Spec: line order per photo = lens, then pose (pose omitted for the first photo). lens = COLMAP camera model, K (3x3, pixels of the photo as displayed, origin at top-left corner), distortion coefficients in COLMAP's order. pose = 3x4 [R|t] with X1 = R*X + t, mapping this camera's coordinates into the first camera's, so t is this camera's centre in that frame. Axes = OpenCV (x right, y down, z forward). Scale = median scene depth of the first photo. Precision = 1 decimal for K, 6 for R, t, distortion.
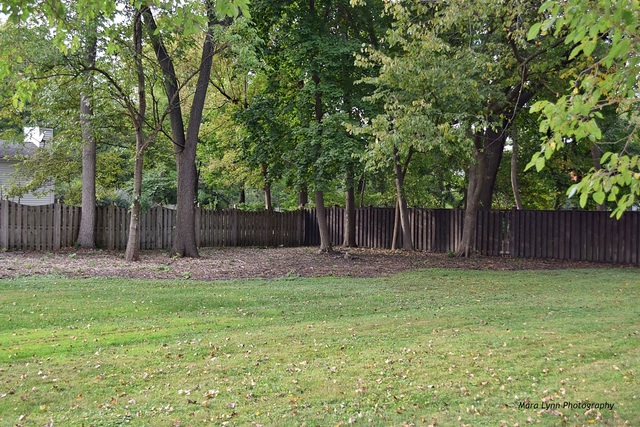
lens RADIAL K [[777.7, 0, 320.0], [0, 777.7, 213.5], [0, 0, 1]] dist [-0.010451, -0.002986]
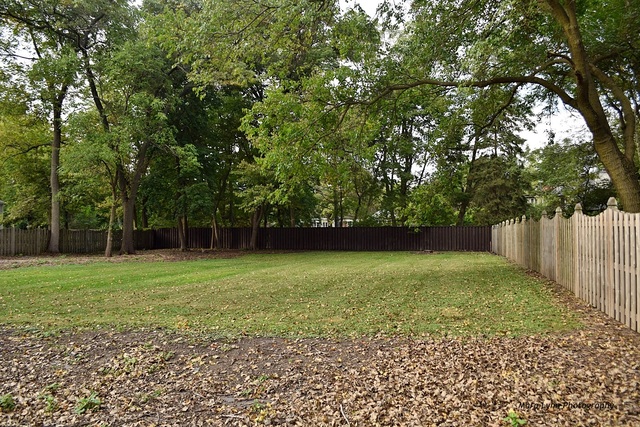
lens RADIAL K [[498.4, 0, 320.0], [0, 498.4, 213.5], [0, 0, 1]] dist [-0.016121, 0.002940]
pose [[0.875266, -0.003454, 0.483629, -0.485011], [0.020187, 0.999364, -0.029398, -0.000672], [-0.483220, 0.035495, 0.874779, -0.452894]]
